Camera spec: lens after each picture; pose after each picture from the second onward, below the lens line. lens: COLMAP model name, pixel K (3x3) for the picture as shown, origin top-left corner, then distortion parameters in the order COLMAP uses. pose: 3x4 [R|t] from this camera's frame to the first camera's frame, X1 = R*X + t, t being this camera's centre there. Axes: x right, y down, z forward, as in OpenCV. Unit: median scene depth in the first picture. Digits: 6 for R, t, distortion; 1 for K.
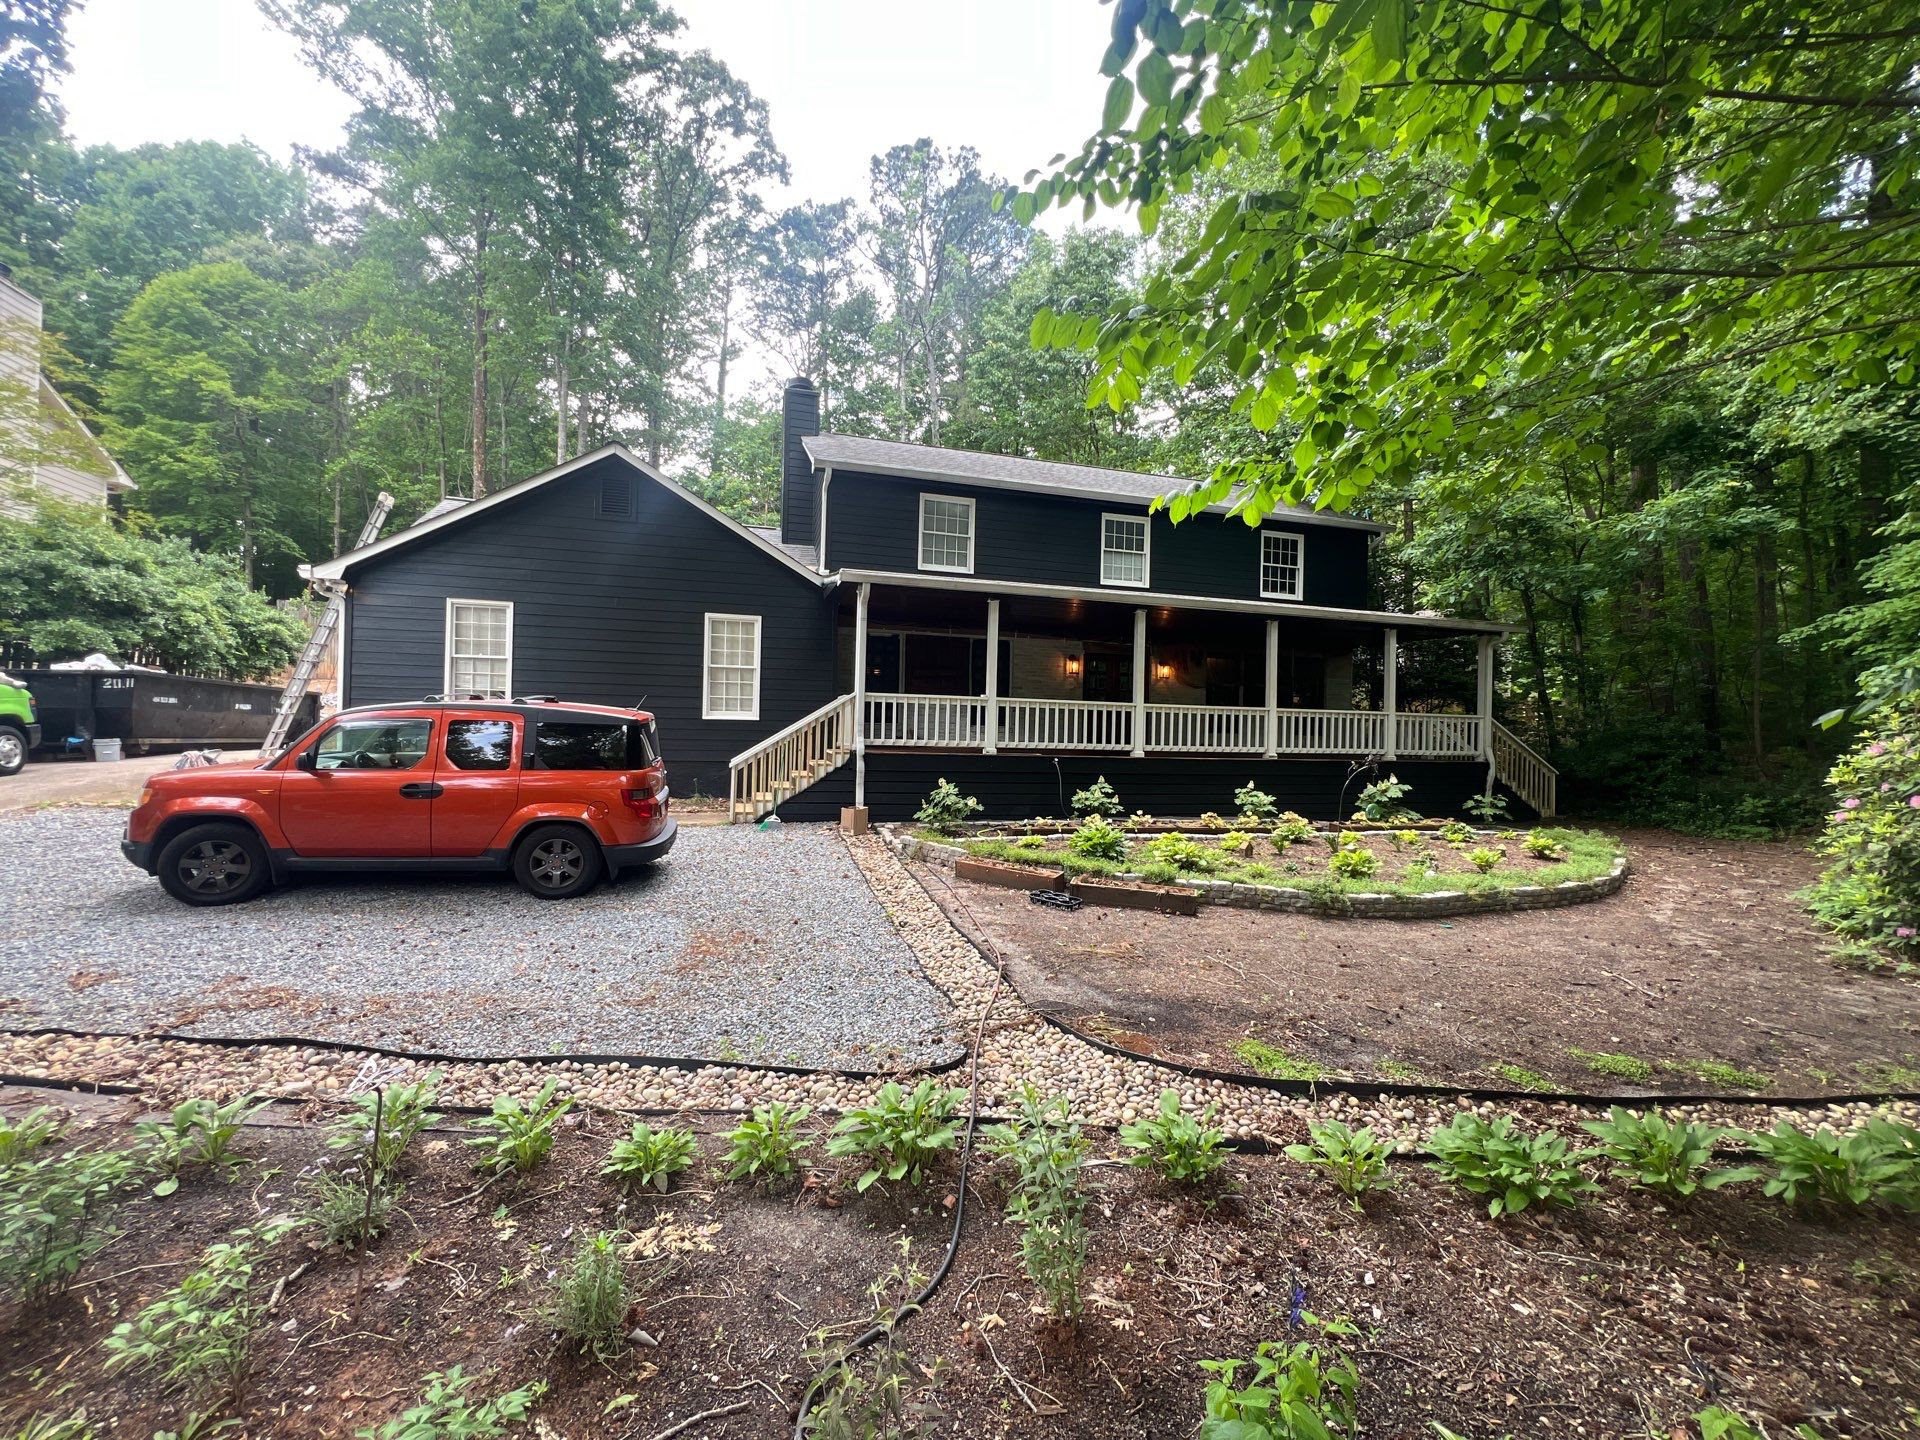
lens RADIAL K [[739.8, 0, 960.0], [0, 739.8, 720.0], [0, 0, 1]] dist [-0.000108, 0.000052]
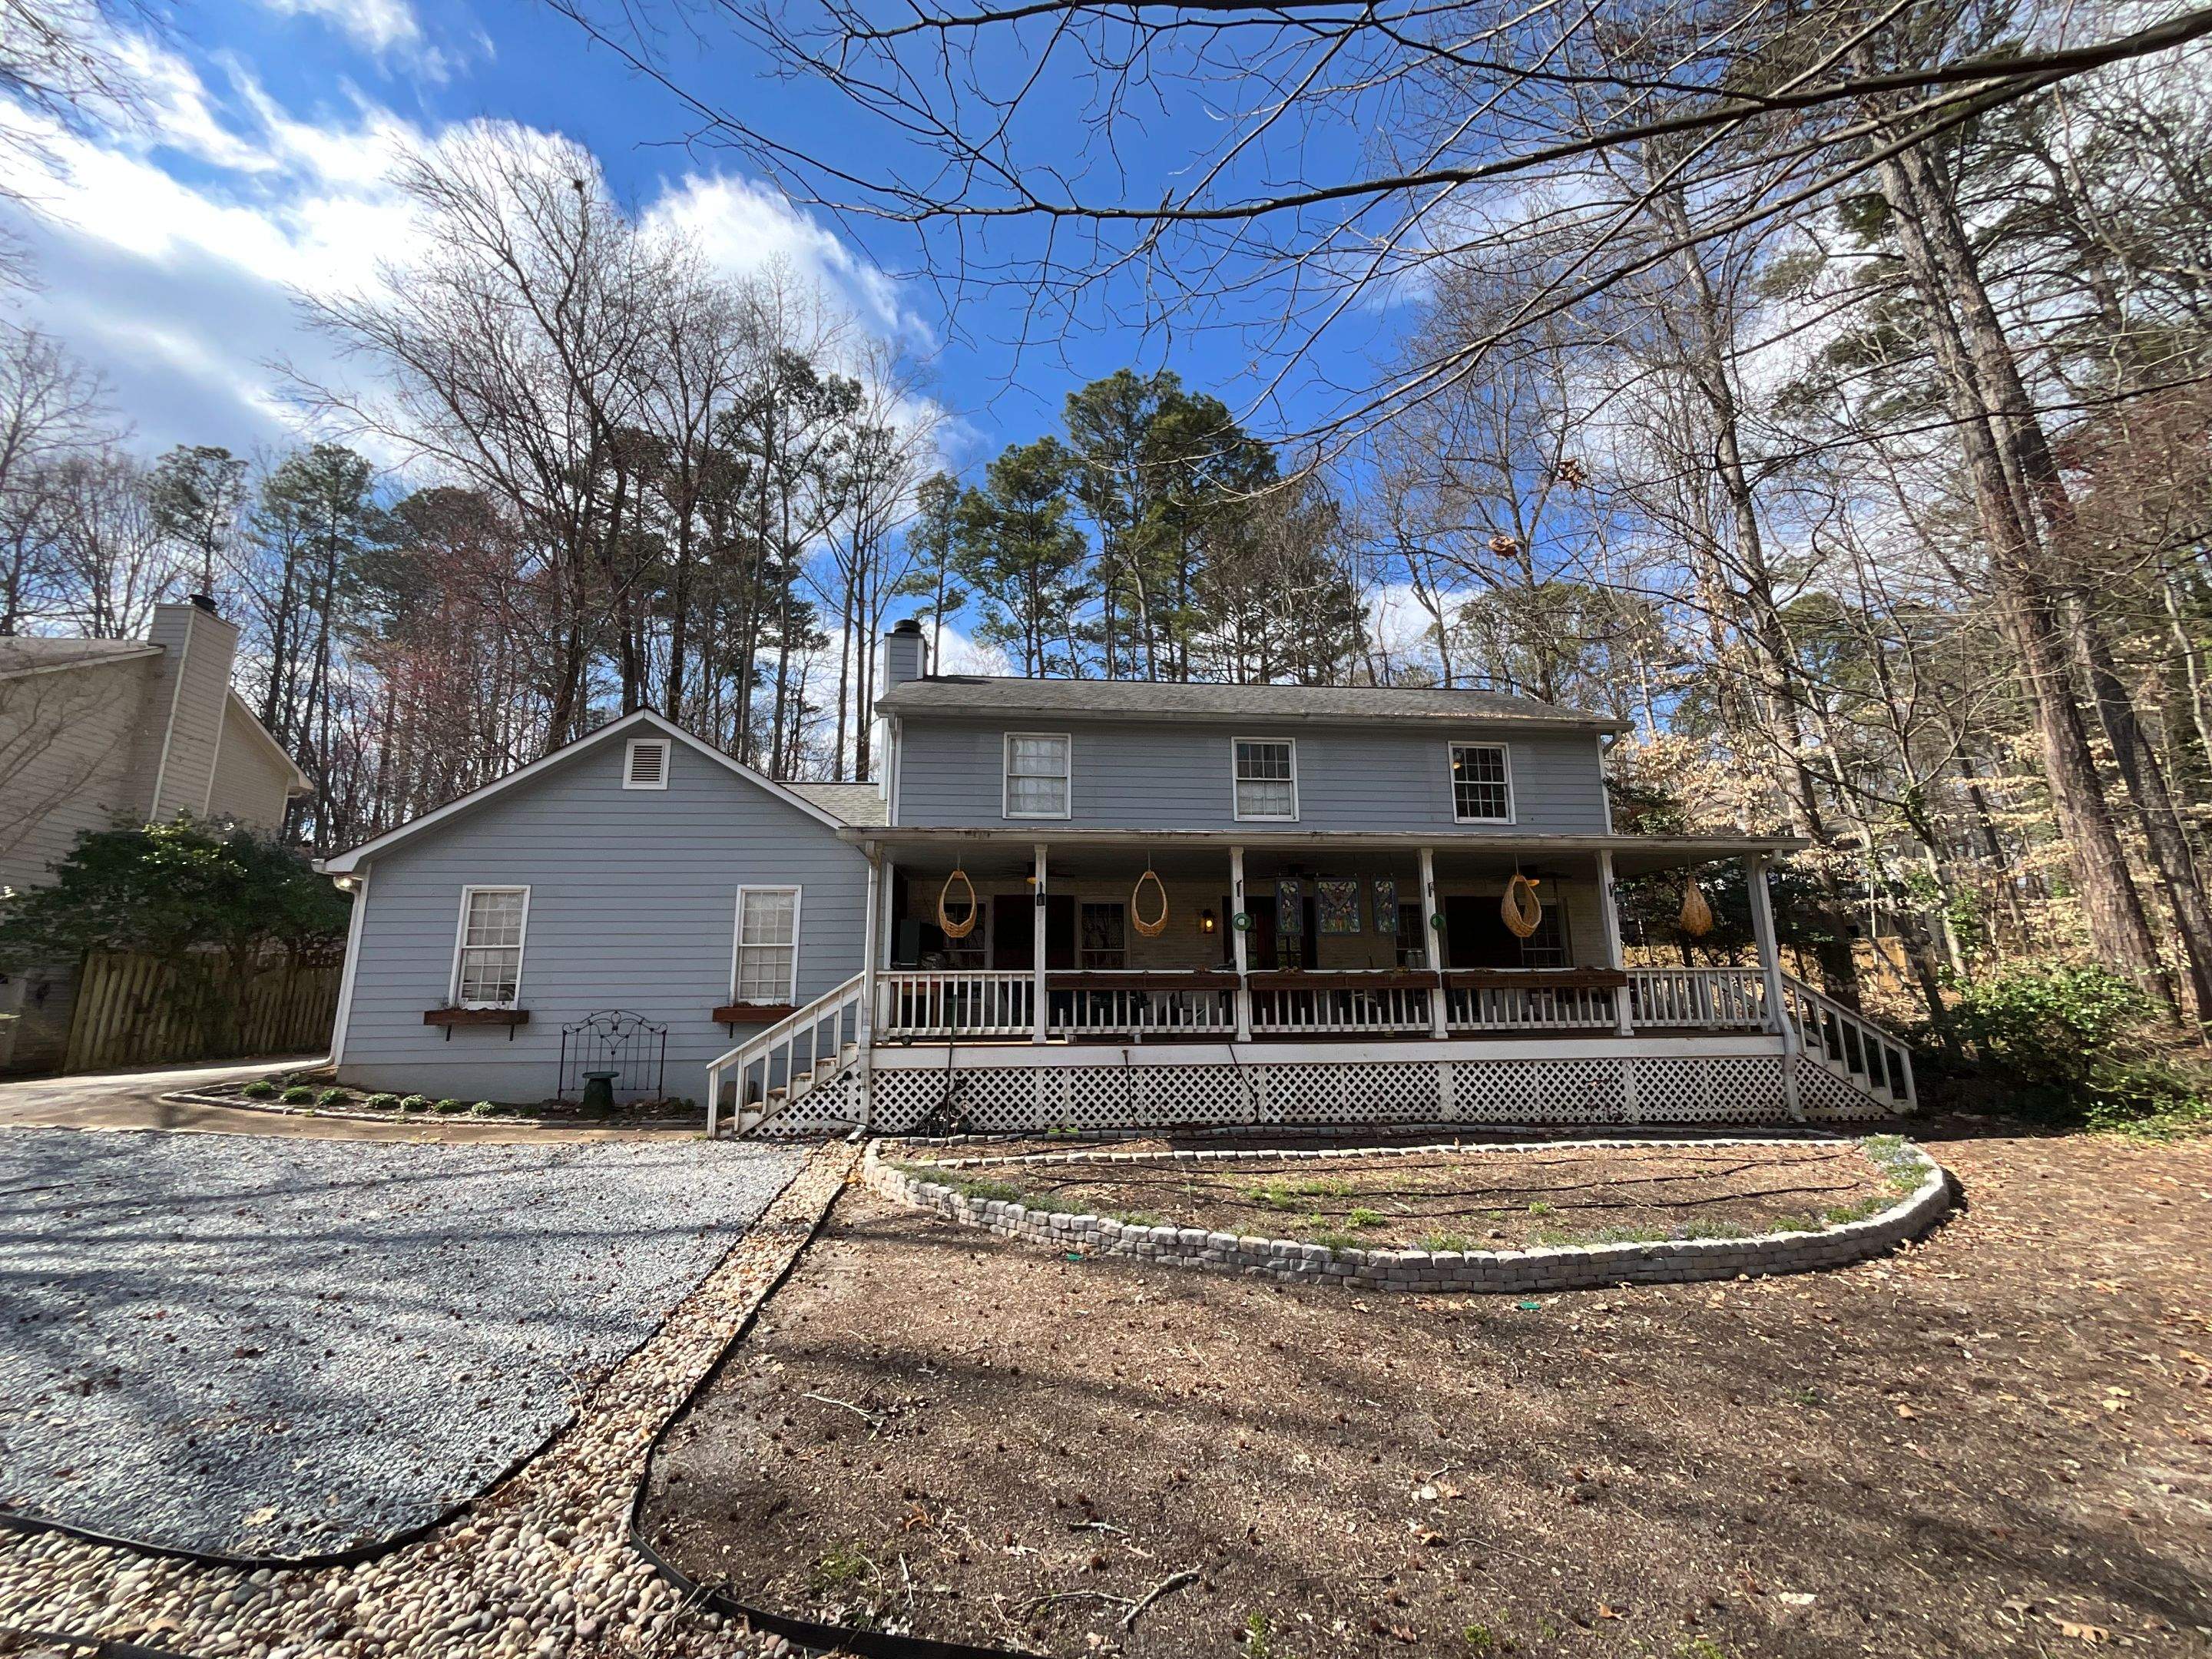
lens RADIAL K [[879.6, 0, 1107.7], [0, 879.6, 835.9], [0, 0, 1]] dist [-0.001708, 0.000205]
pose [[0.984843, -0.067135, -0.159927, 0.261010], [0.036287, 0.981399, -0.188518, 0.008082], [0.169608, 0.179858, 0.968960, 0.067491]]
